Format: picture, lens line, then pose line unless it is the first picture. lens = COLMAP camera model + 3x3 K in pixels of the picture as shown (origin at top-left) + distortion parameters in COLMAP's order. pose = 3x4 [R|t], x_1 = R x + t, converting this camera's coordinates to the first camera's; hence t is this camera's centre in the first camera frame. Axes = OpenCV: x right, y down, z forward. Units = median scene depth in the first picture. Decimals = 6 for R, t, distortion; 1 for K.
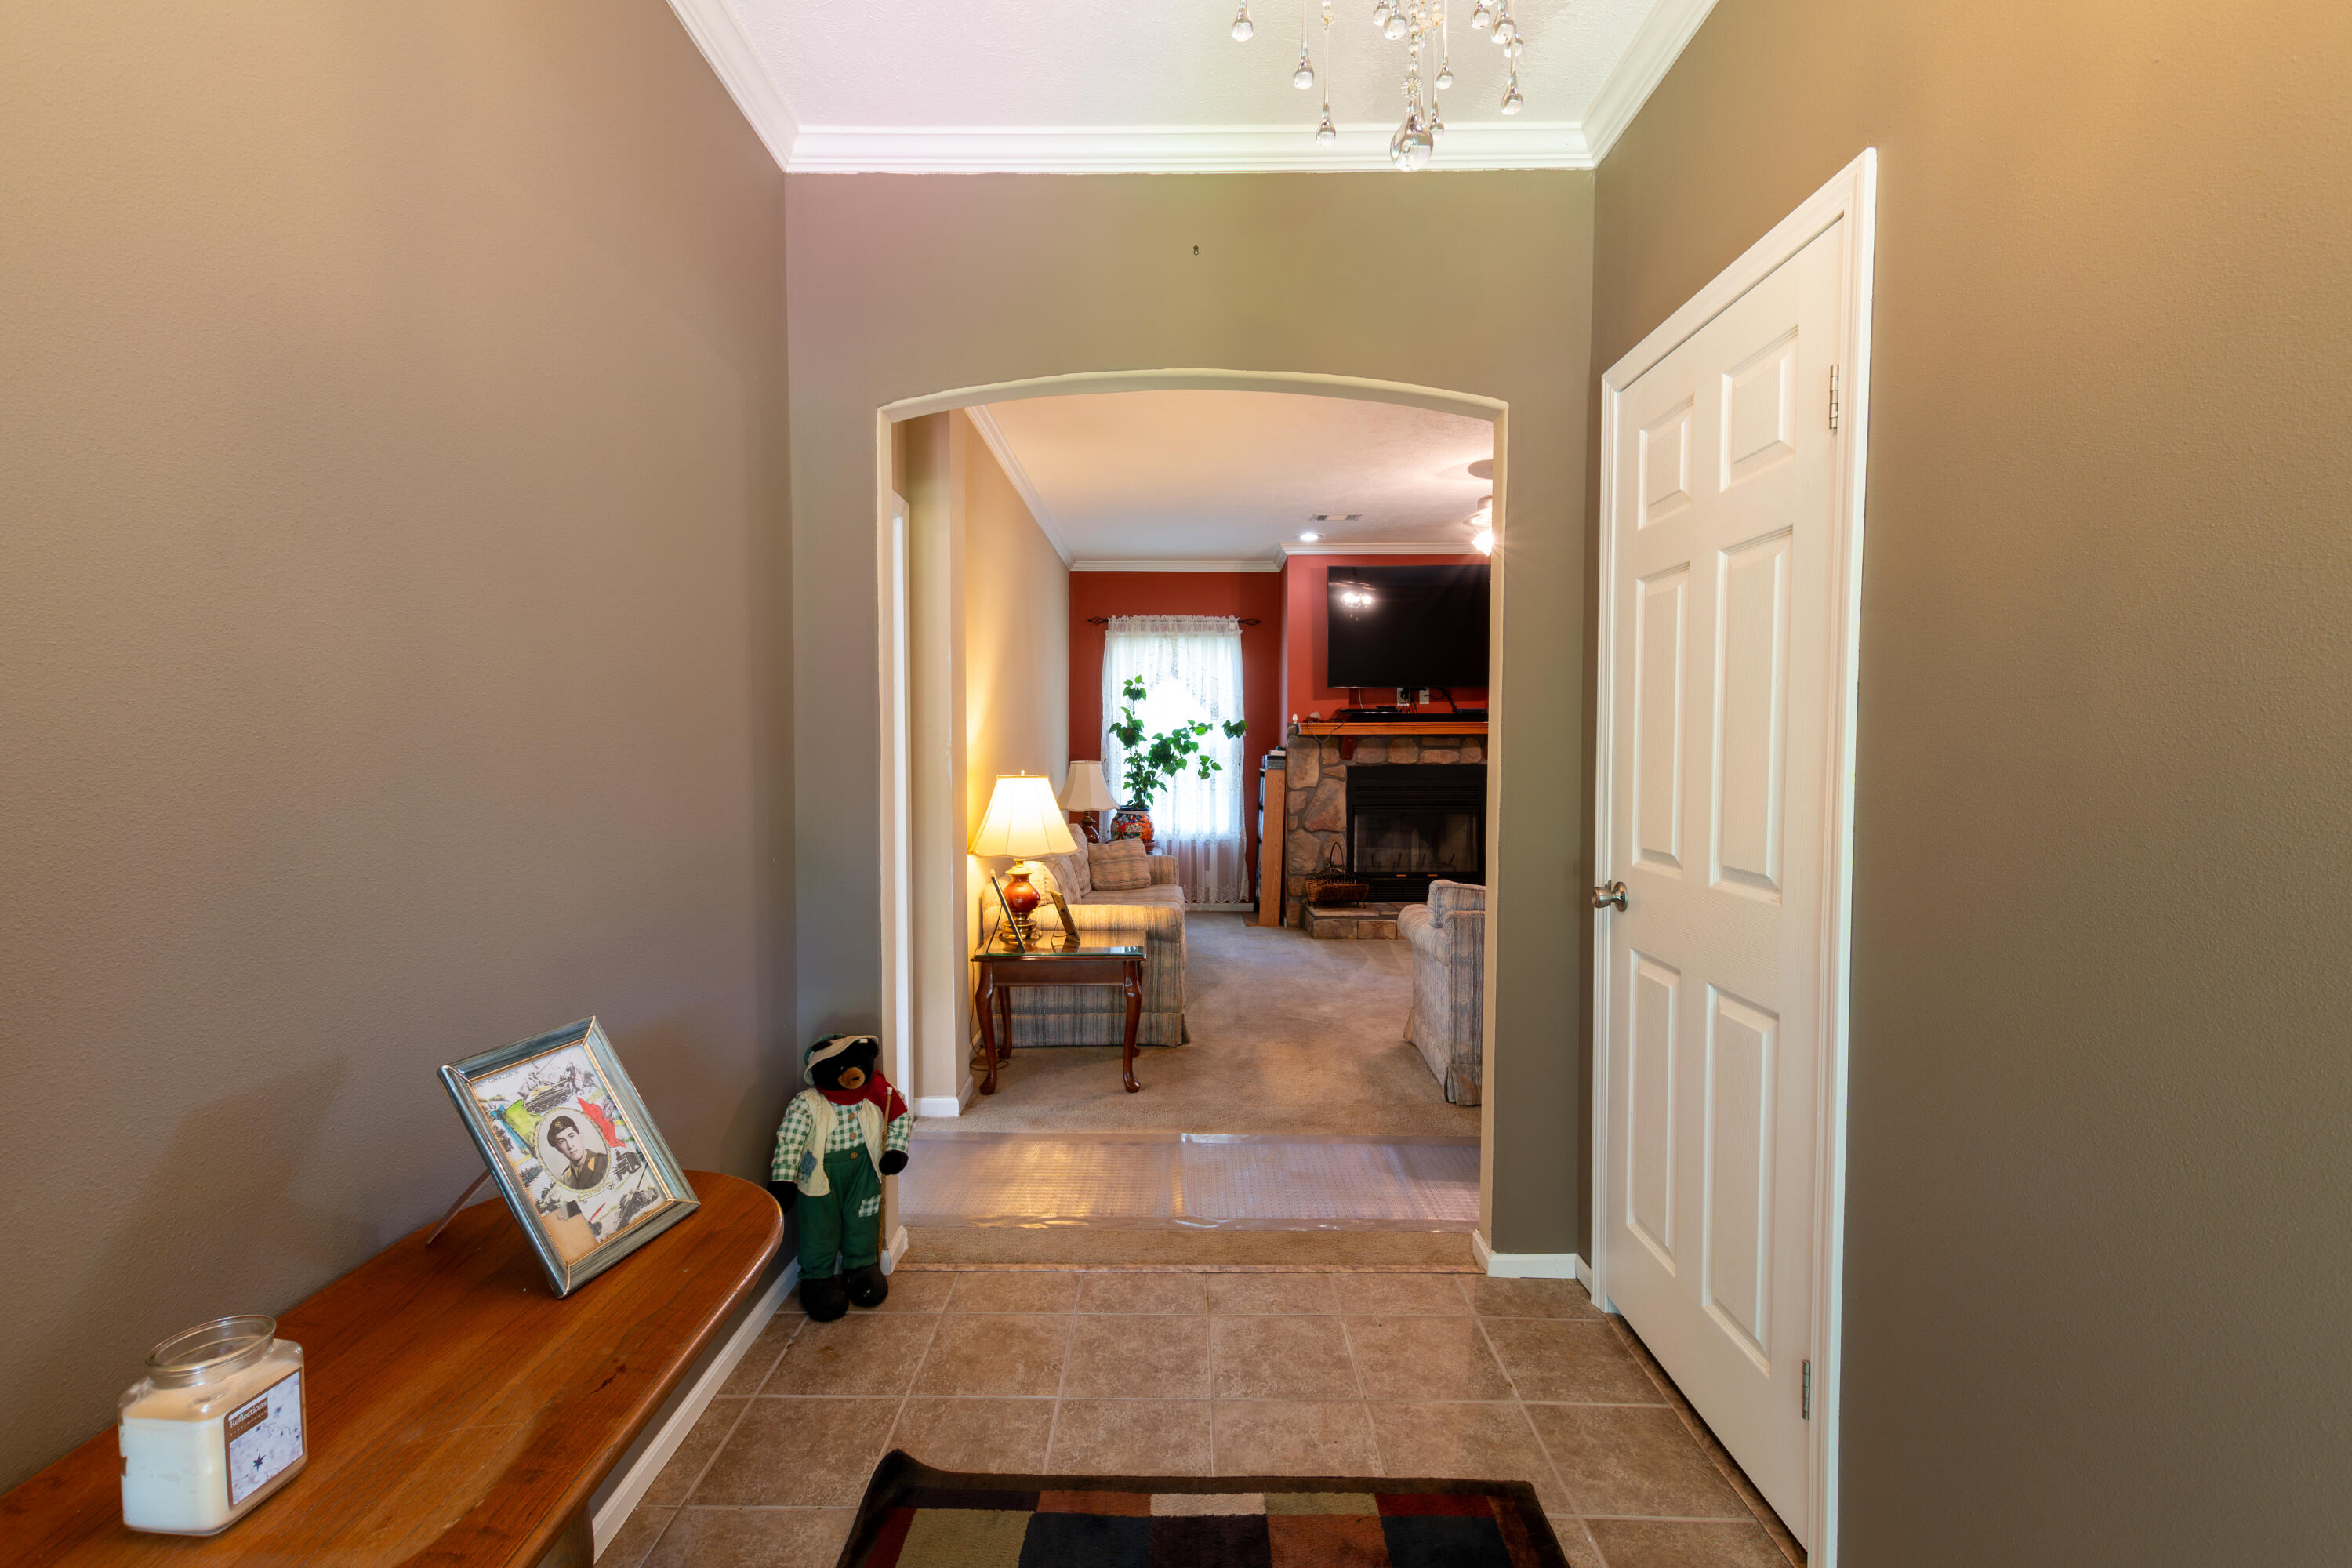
lens RADIAL K [[1085.5, 0, 1171.6], [0, 1085.5, 788.5], [0, 0, 1]] dist [0.000665, -0.006498]
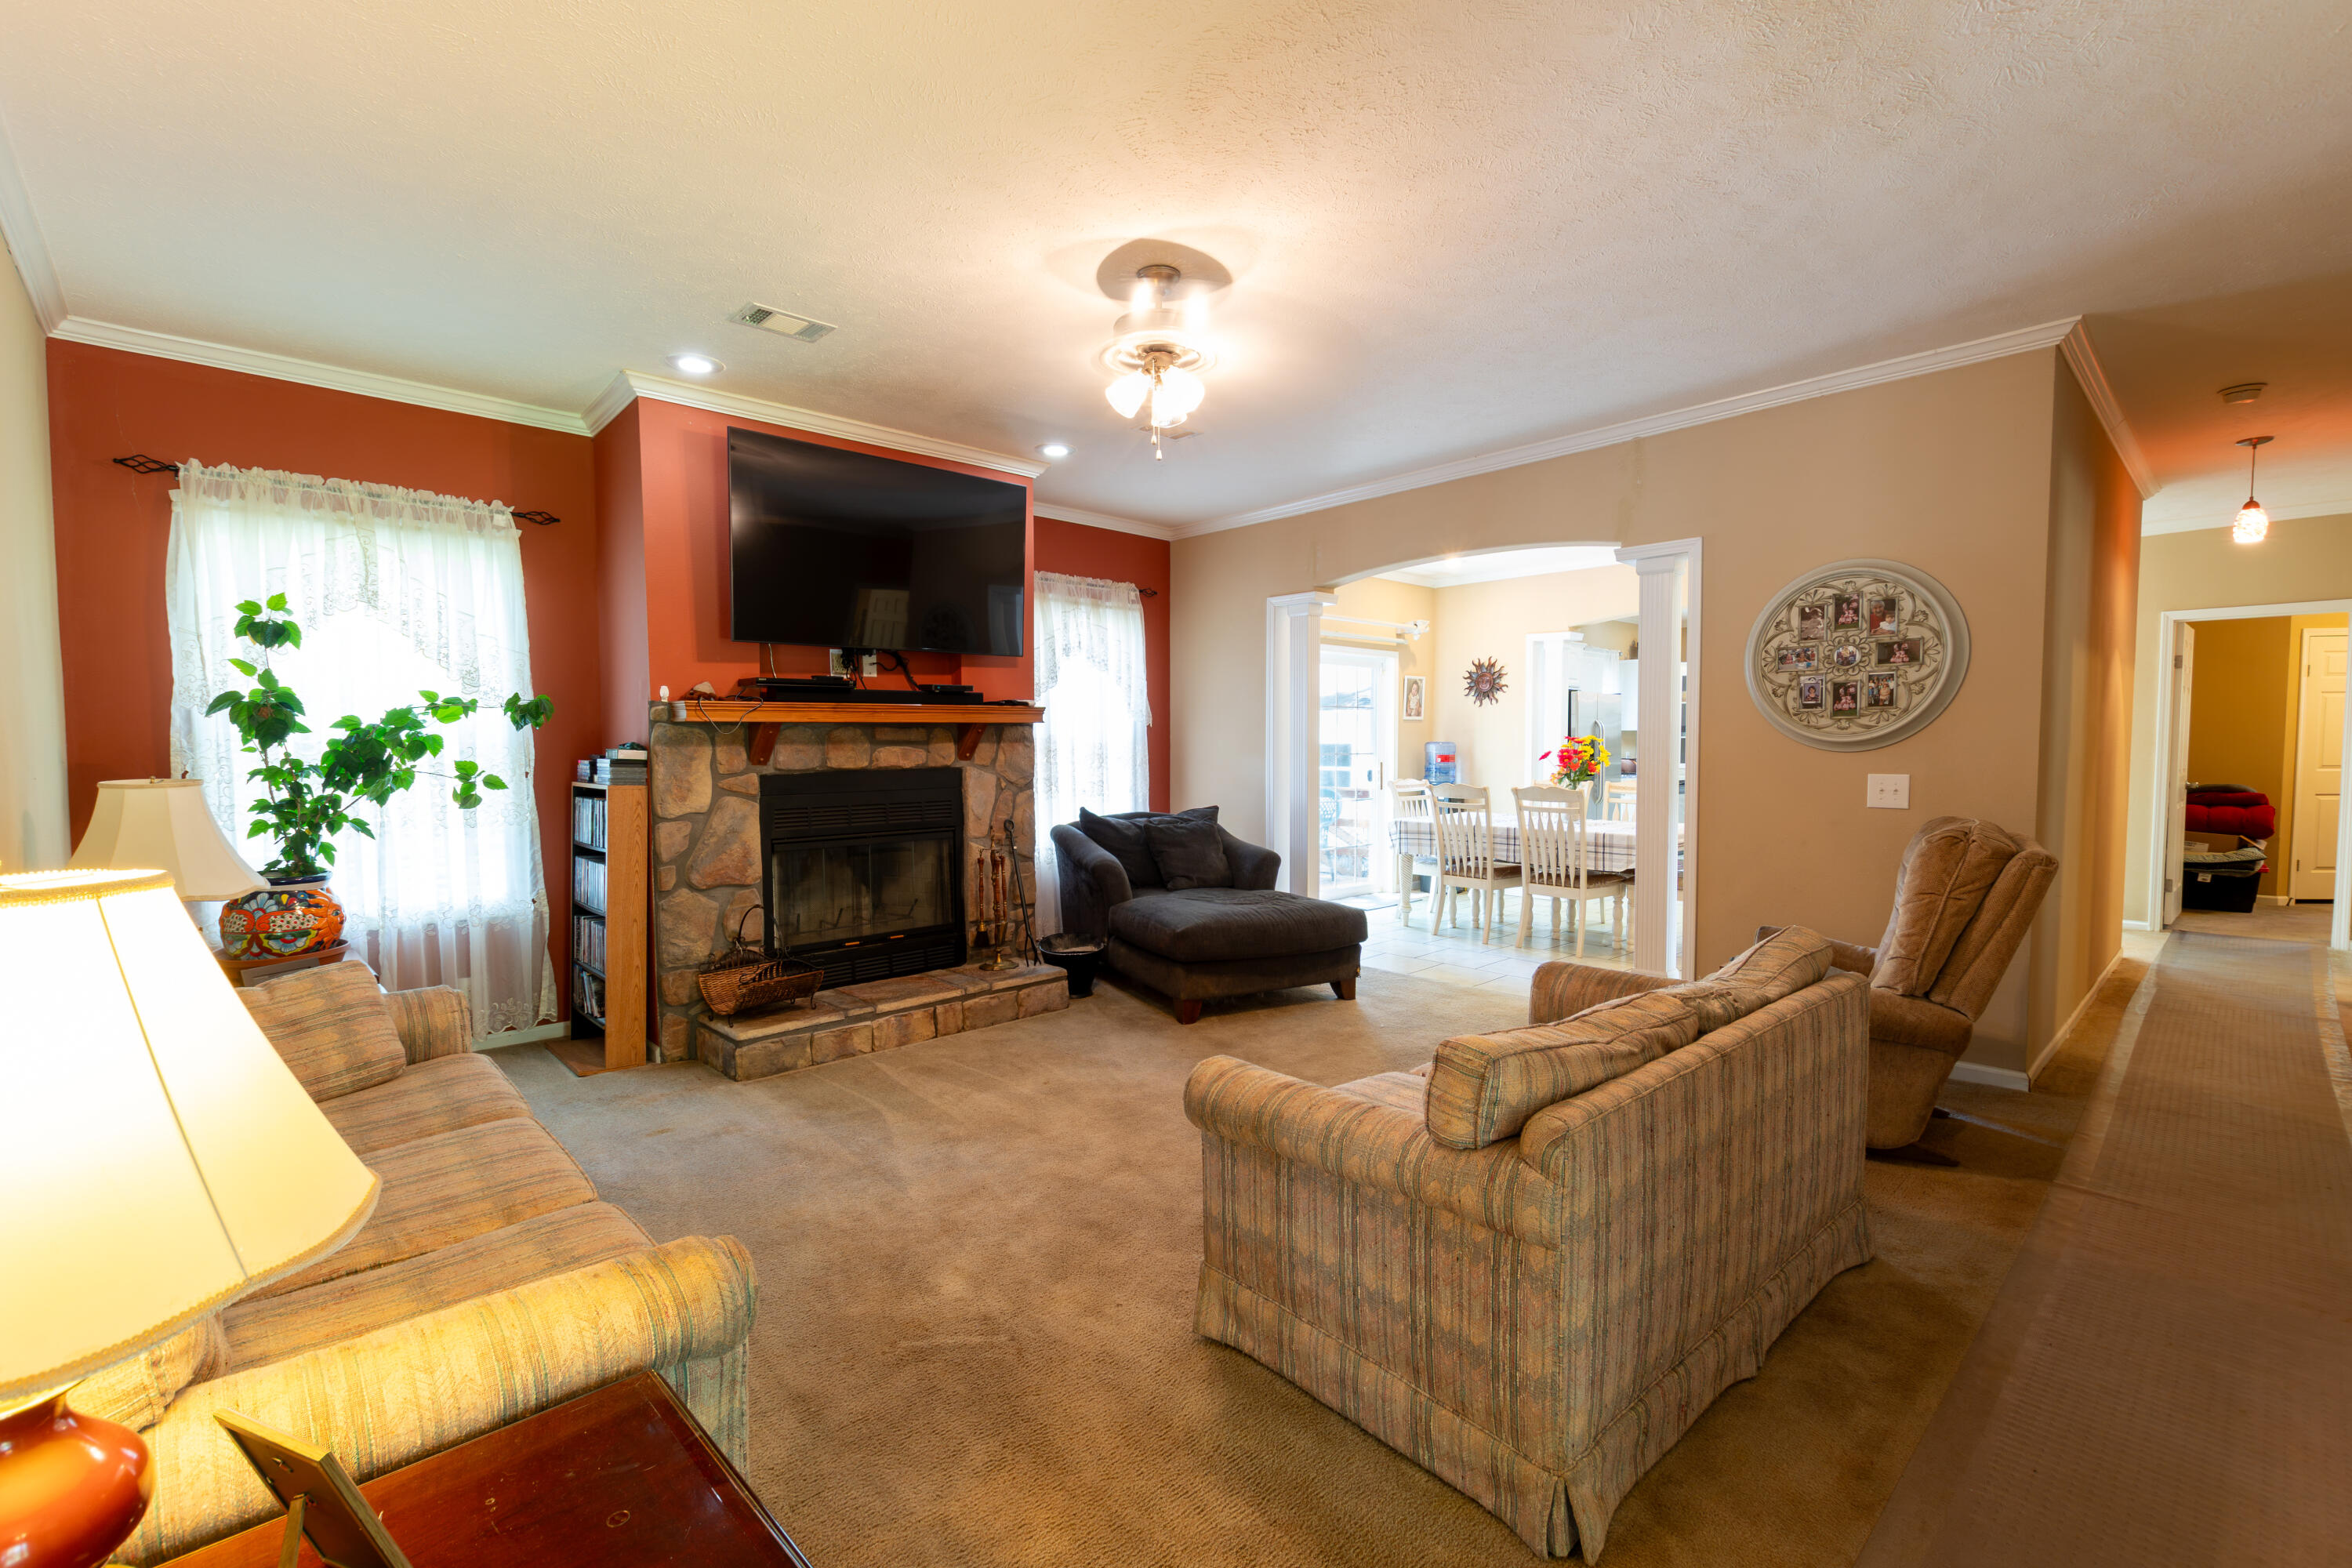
lens RADIAL K [[1023.1, 0, 1171.8], [0, 1023.1, 795.5], [0, 0, 1]] dist [0.011587, -0.005156]
pose [[0.722581, -0.040900, 0.690075, -0.063888], [0.033937, 0.999143, 0.023682, -0.014530], [-0.690453, 0.006307, 0.723350, 0.421310]]
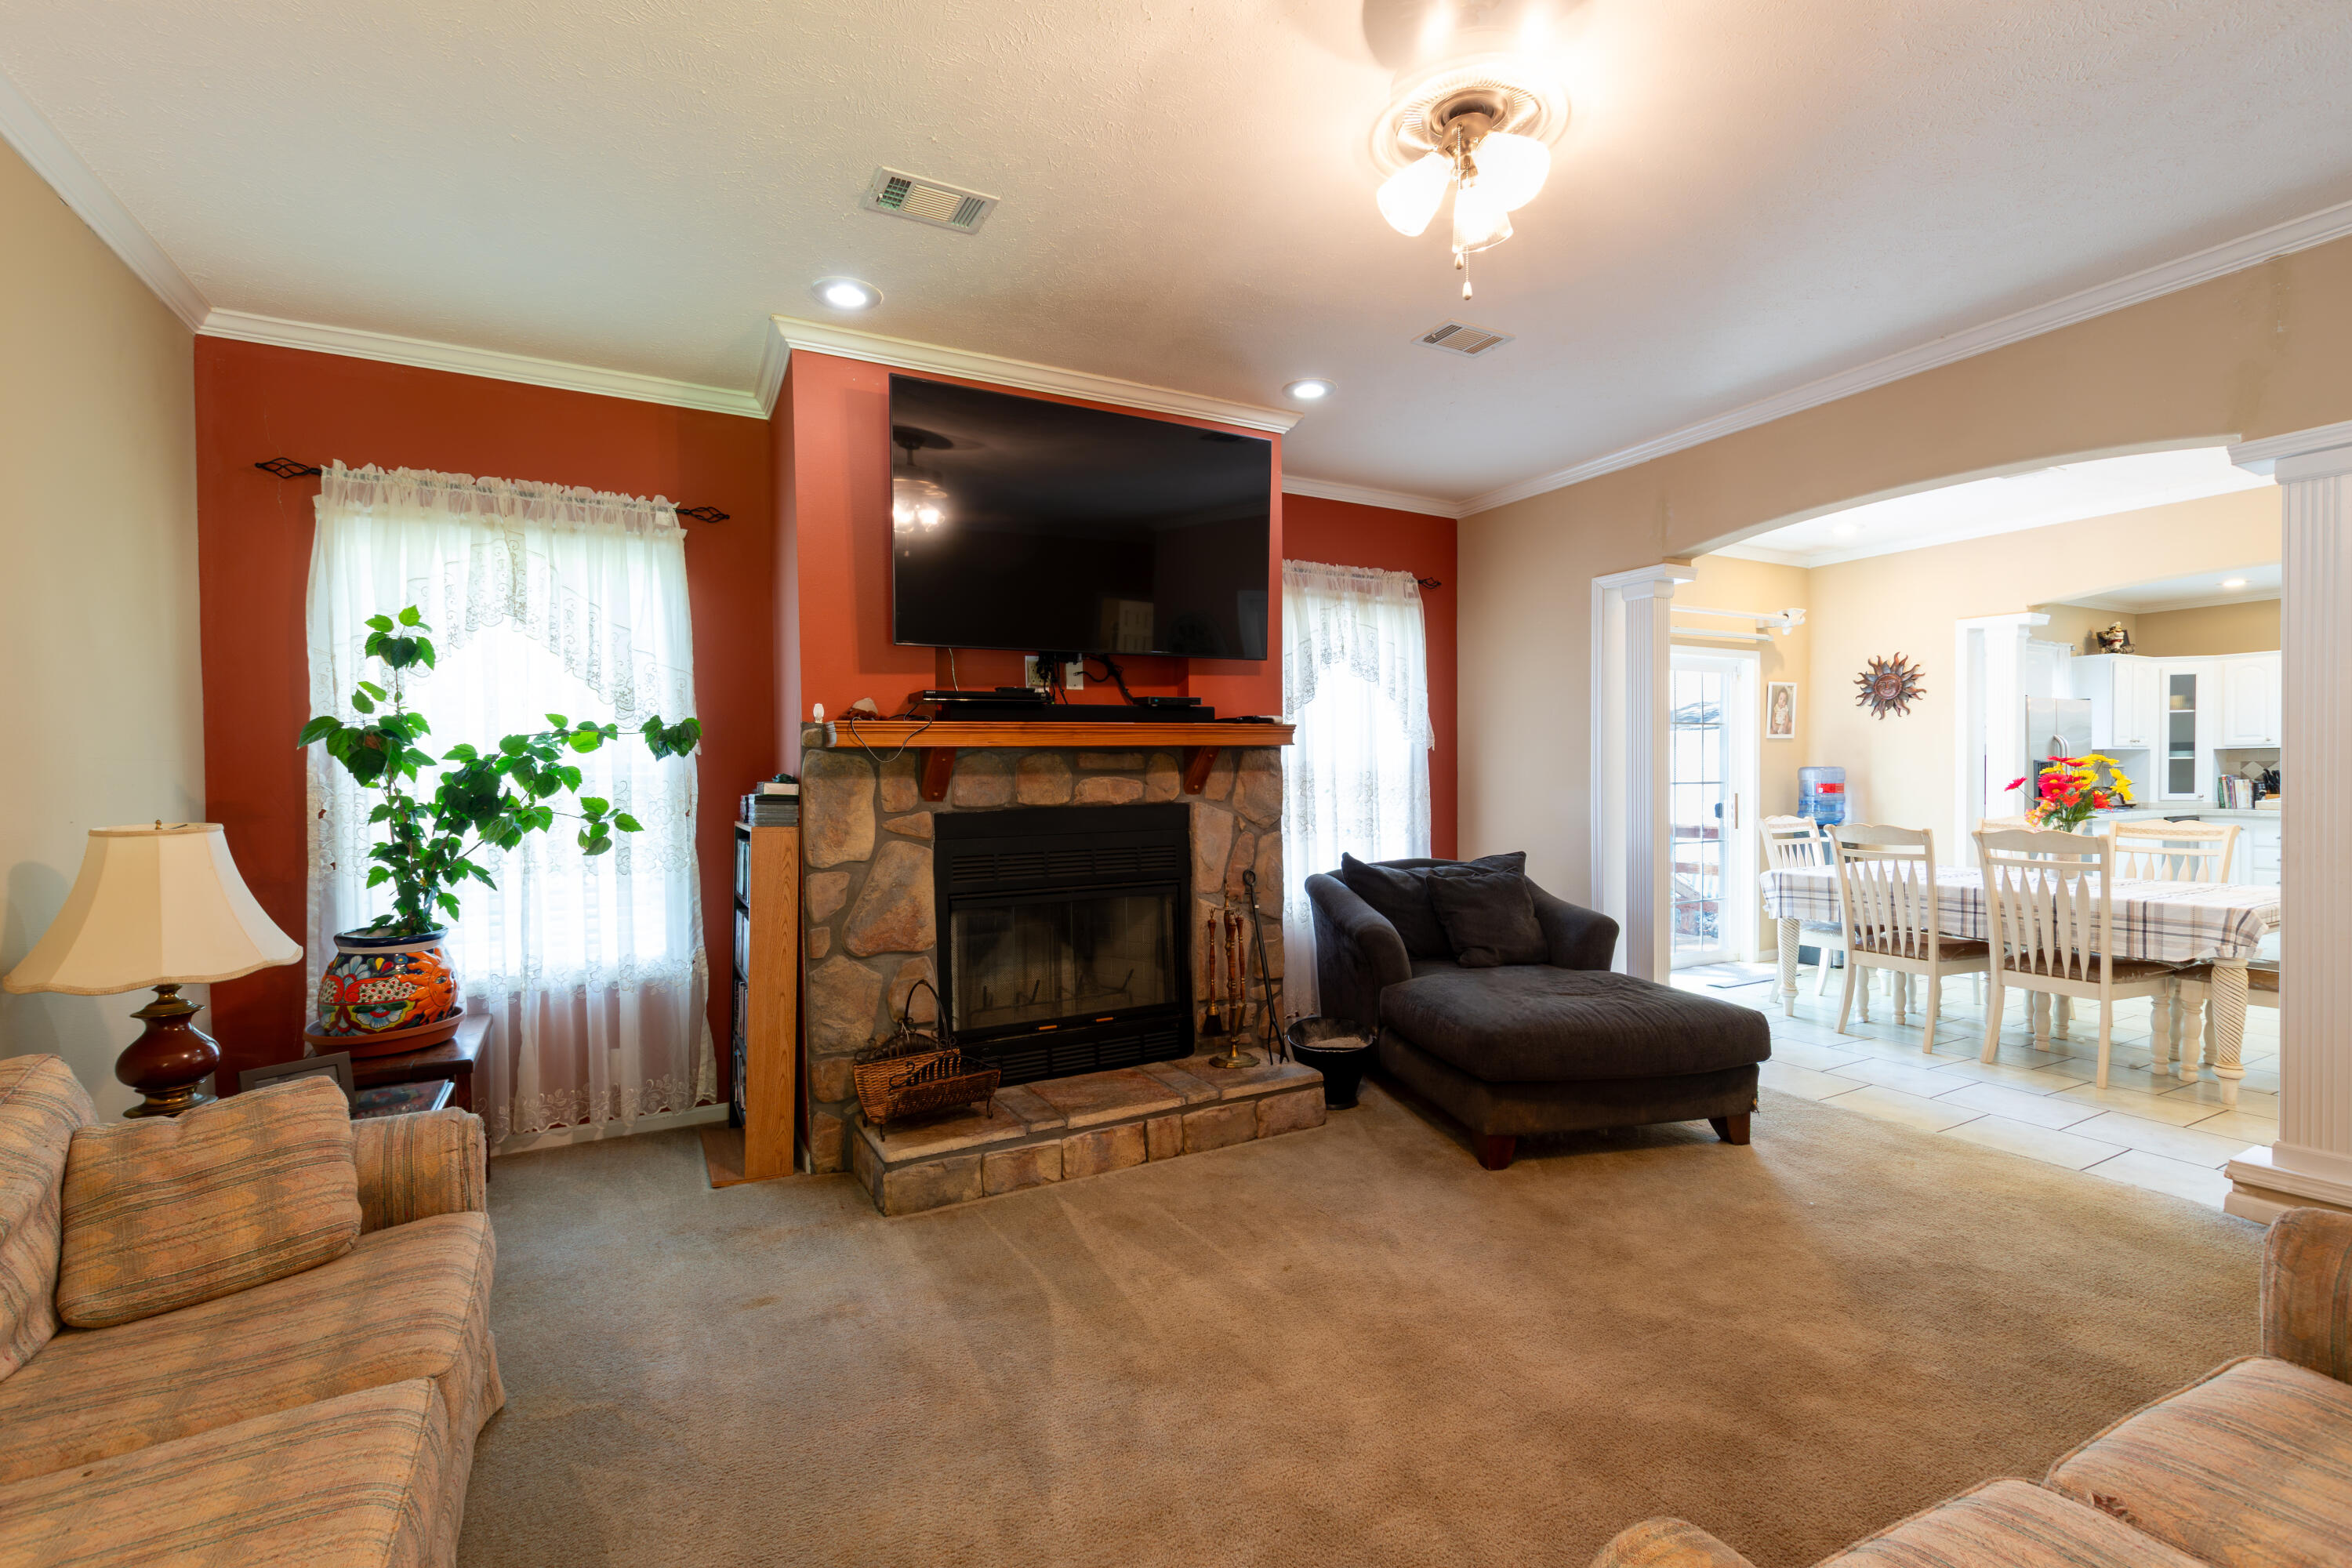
lens RADIAL K [[1011.5, 0, 1169.7], [0, 1011.5, 797.4], [0, 0, 1]] dist [0.003165, 0.000497]
pose [[0.877903, -0.023117, 0.478281, 0.038259], [0.032887, 0.999386, -0.012061, -0.018443], [-0.477708, 0.026318, 0.878124, 0.543748]]
